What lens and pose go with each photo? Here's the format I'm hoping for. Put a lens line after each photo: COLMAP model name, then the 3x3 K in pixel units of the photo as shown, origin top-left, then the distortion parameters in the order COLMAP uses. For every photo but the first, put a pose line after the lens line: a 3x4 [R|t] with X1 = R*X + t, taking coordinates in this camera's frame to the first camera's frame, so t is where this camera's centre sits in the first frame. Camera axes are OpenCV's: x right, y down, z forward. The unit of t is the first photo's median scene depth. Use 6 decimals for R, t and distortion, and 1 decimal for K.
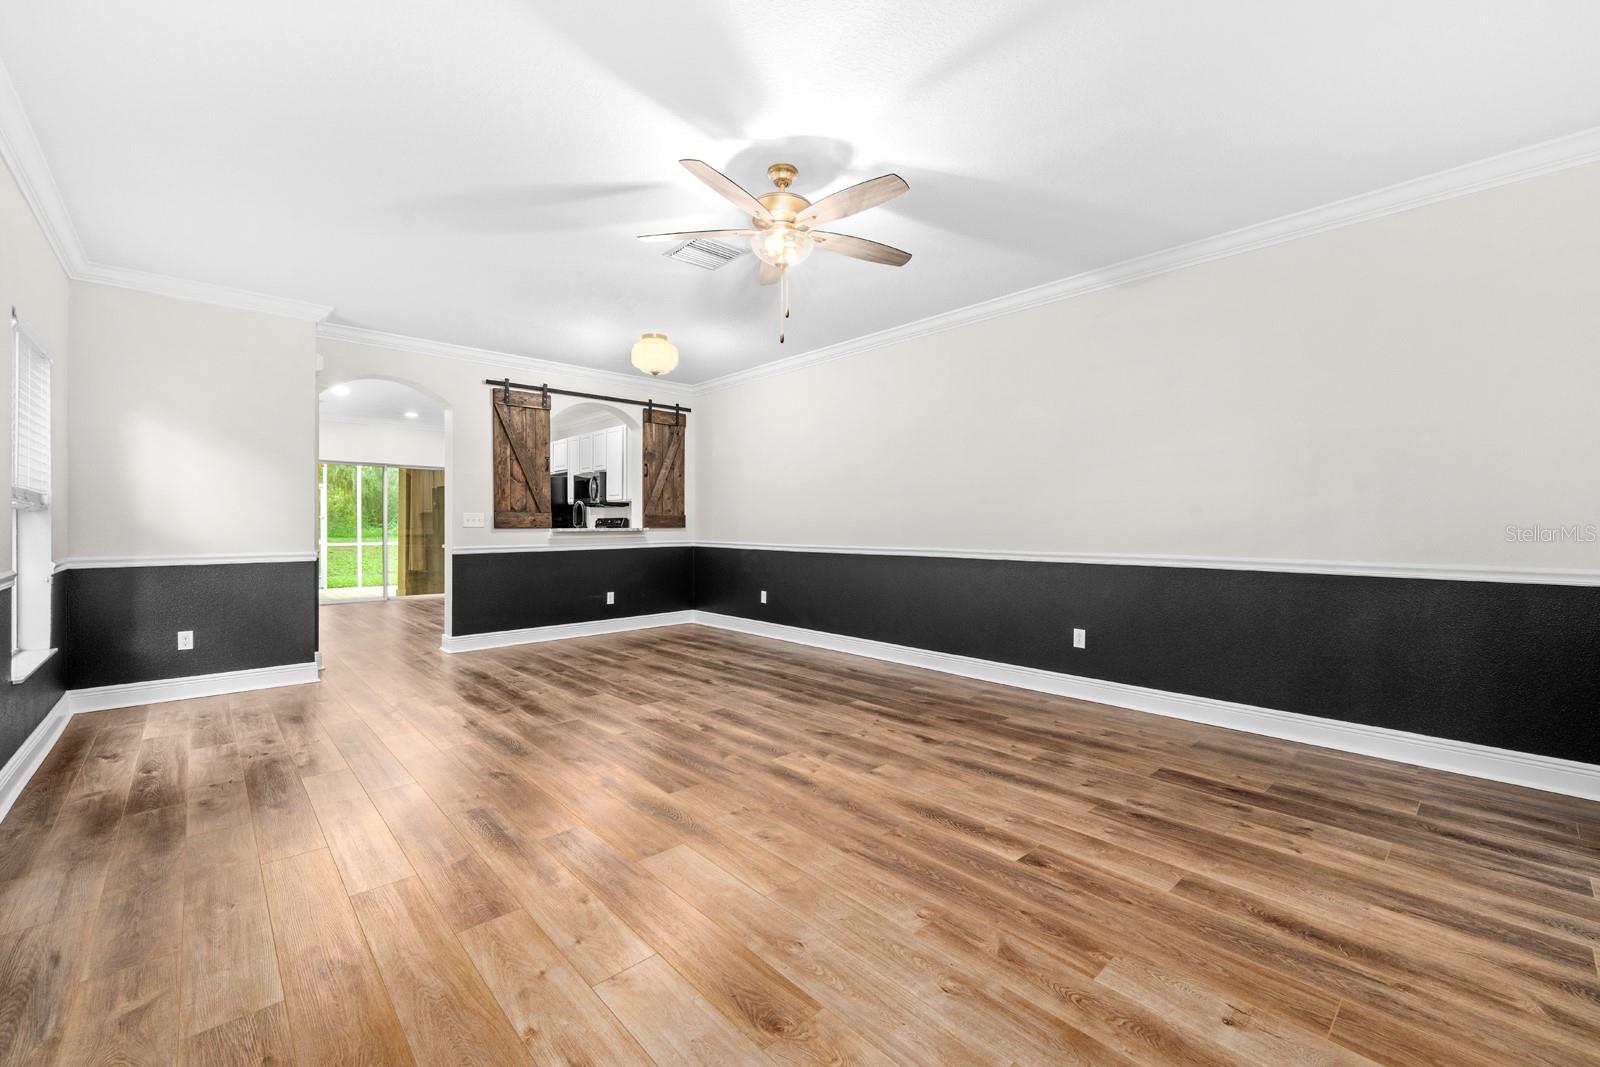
lens RADIAL K [[651.4, 0, 799.1], [0, 651.4, 537.2], [0, 0, 1]] dist [0.000745, -0.000484]
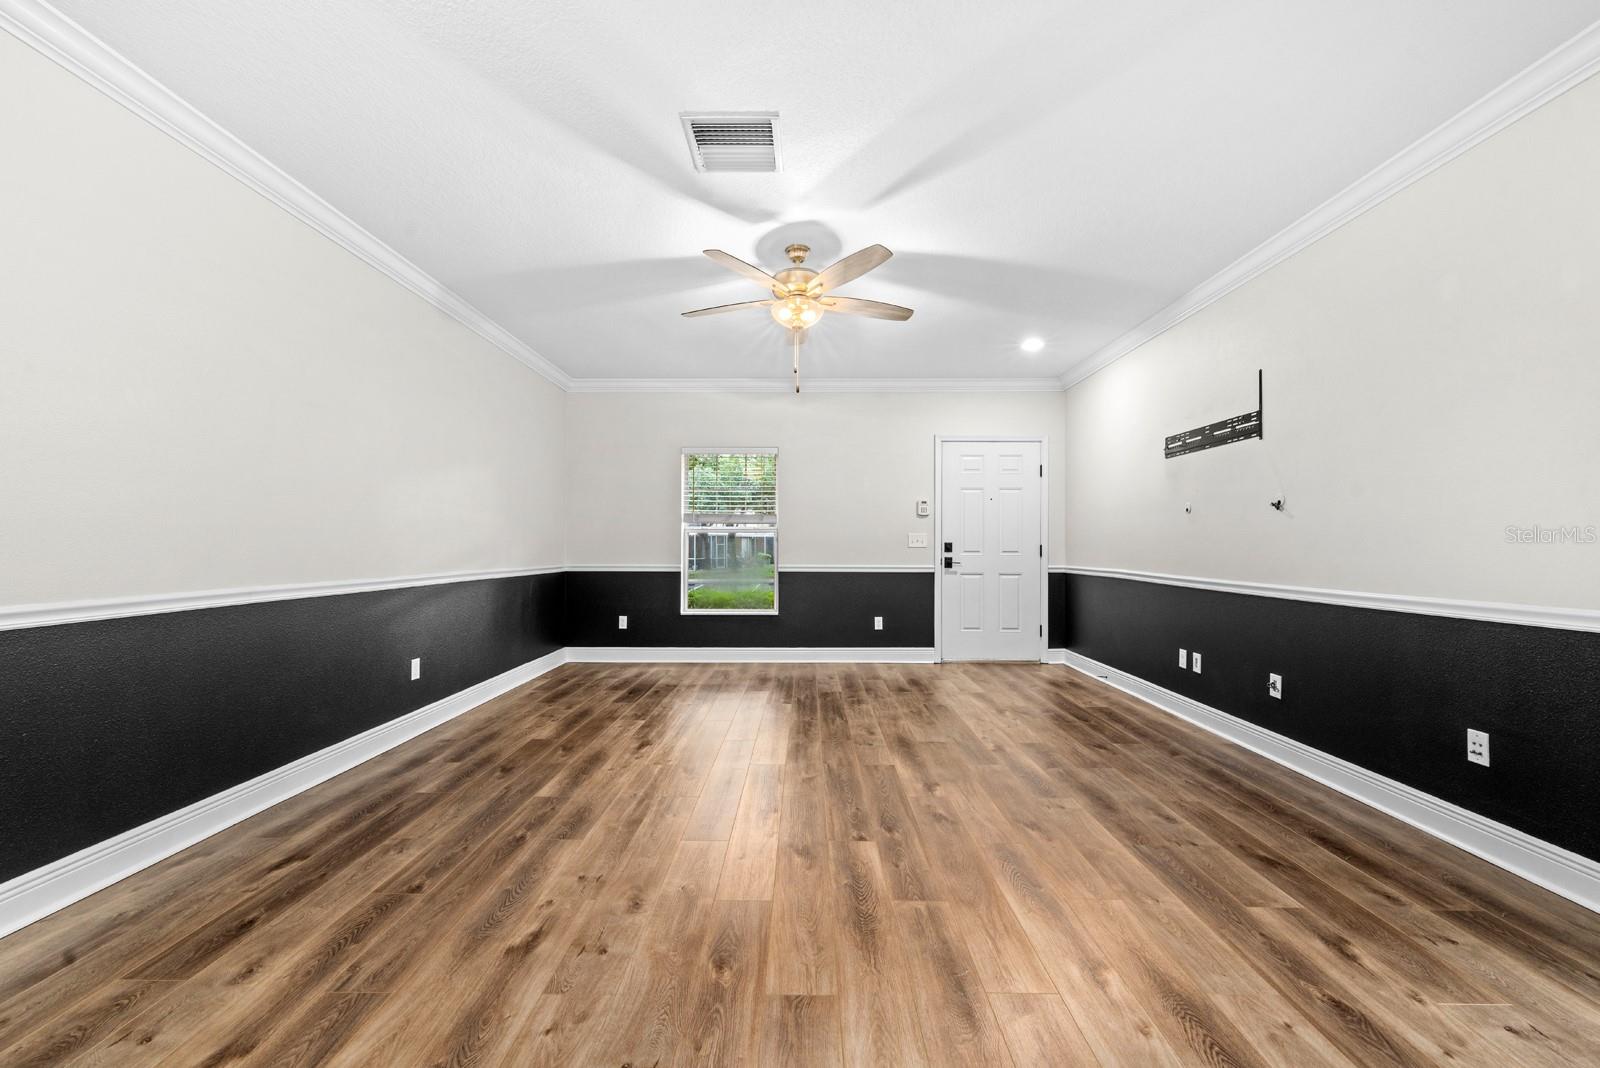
lens RADIAL K [[651.4, 0, 799.1], [0, 651.4, 537.7], [0, 0, 1]] dist [0.000745, -0.000484]
pose [[-0.728308, 0.006719, 0.685217, -0.596066], [0.010639, 0.999942, 0.001503, -0.024024], [-0.685168, 0.008385, -0.728337, 1.315532]]
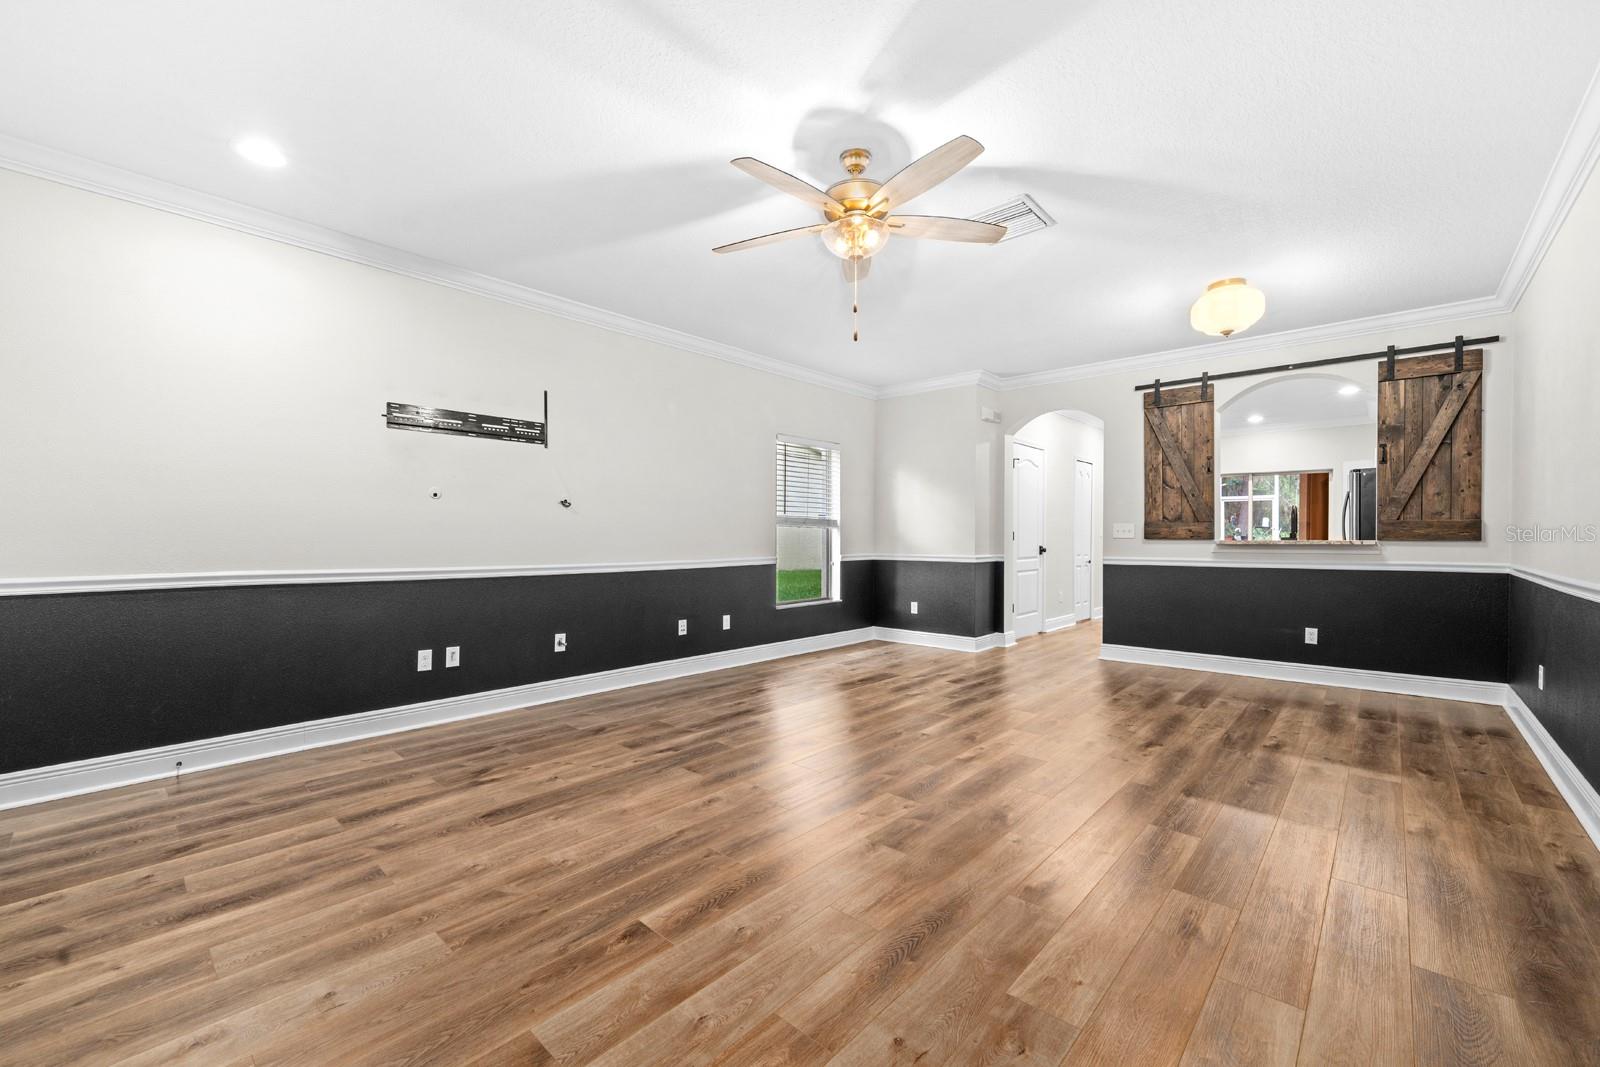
lens RADIAL K [[651.2, 0, 798.0], [0, 651.2, 546.8], [0, 0, 1]] dist [-0.000875, -0.000260]
pose [[0.090912, 0.017338, -0.995708, 0.632456], [-0.020342, 0.999672, 0.015550, -0.010386], [0.995651, 0.018841, 0.091235, 0.587004]]
